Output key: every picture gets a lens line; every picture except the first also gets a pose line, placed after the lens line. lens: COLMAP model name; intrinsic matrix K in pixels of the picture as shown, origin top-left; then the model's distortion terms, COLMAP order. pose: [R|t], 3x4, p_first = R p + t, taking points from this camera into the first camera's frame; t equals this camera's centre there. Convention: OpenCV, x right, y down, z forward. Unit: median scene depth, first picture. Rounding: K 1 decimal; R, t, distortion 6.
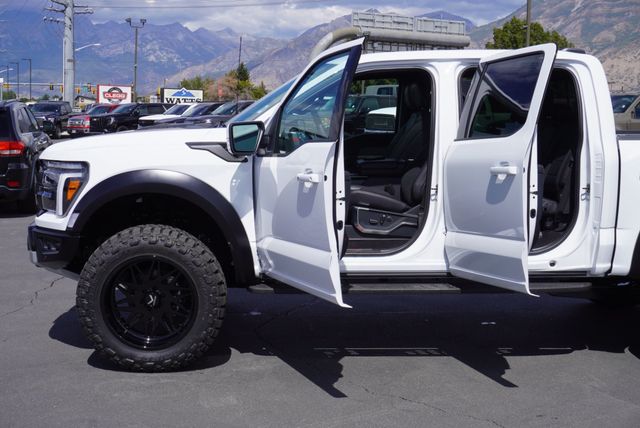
lens RADIAL K [[979.0, 0, 320.0], [0, 979.0, 214.0], [0, 0, 1]] dist [0.006688, 0.018556]
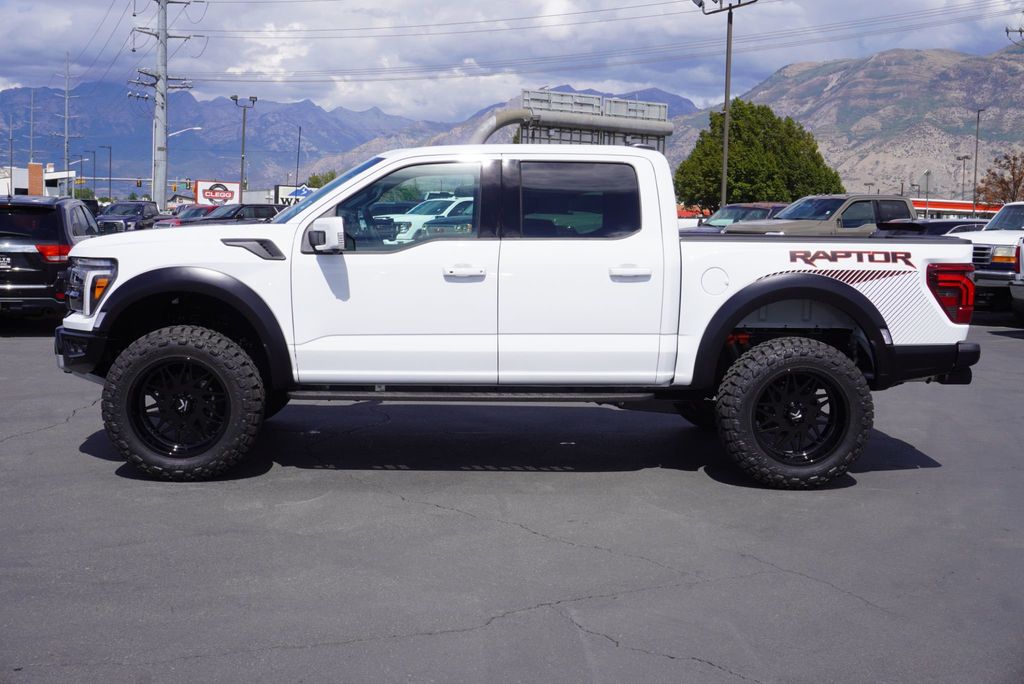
lens RADIAL K [[1294.3, 0, 512.0], [0, 1294.3, 342.0], [0, 0, 1]] dist [-0.003154, 0.012059]
pose [[0.999907, 0.007830, 0.011190, 0.106135], [-0.007725, 0.999926, -0.009432, 0.029335], [-0.011263, 0.009345, 0.999893, -0.203347]]
